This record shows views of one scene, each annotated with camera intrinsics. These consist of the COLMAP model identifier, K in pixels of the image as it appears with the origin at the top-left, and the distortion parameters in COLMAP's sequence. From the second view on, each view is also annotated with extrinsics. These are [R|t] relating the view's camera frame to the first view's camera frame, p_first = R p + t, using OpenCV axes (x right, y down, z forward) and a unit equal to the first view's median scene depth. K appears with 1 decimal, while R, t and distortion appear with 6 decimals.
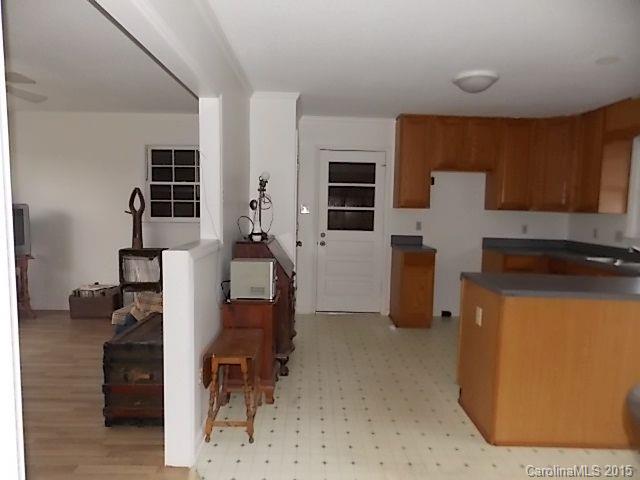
lens RADIAL K [[428.3, 0, 323.3], [0, 428.3, 238.2], [0, 0, 1]] dist [0.007357, 0.003387]
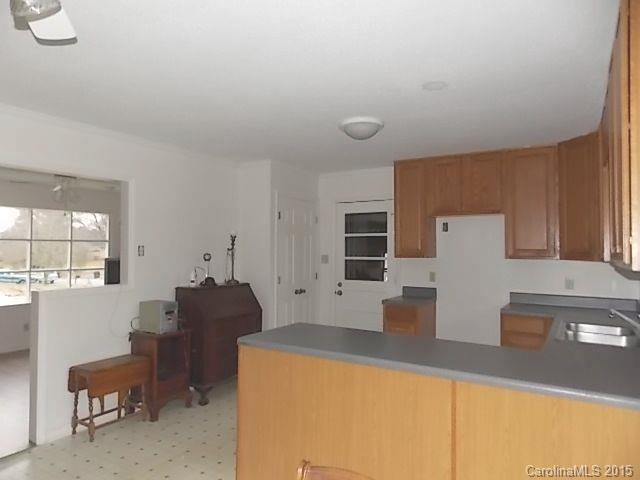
lens RADIAL K [[428.3, 0, 321.4], [0, 428.3, 237.9], [0, 0, 1]] dist [0.007357, 0.003387]
pose [[0.841265, -0.036023, -0.539421, 0.587704], [-0.028677, 0.993399, -0.111064, -0.003372], [0.539861, 0.108903, 0.834679, 0.122346]]
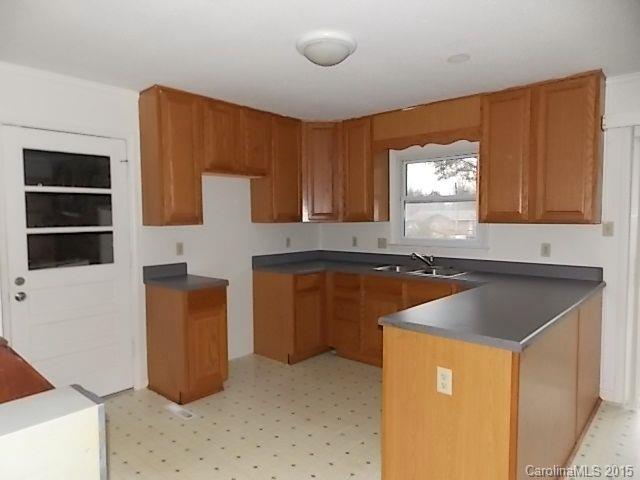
lens RADIAL K [[428.3, 0, 319.2], [0, 428.3, 234.9], [0, 0, 1]] dist [0.007357, 0.003387]
pose [[0.678638, -0.064532, 0.731632, -0.158169], [0.083266, 0.996470, 0.010657, -0.045565], [-0.729738, 0.053688, 0.681616, 0.389913]]
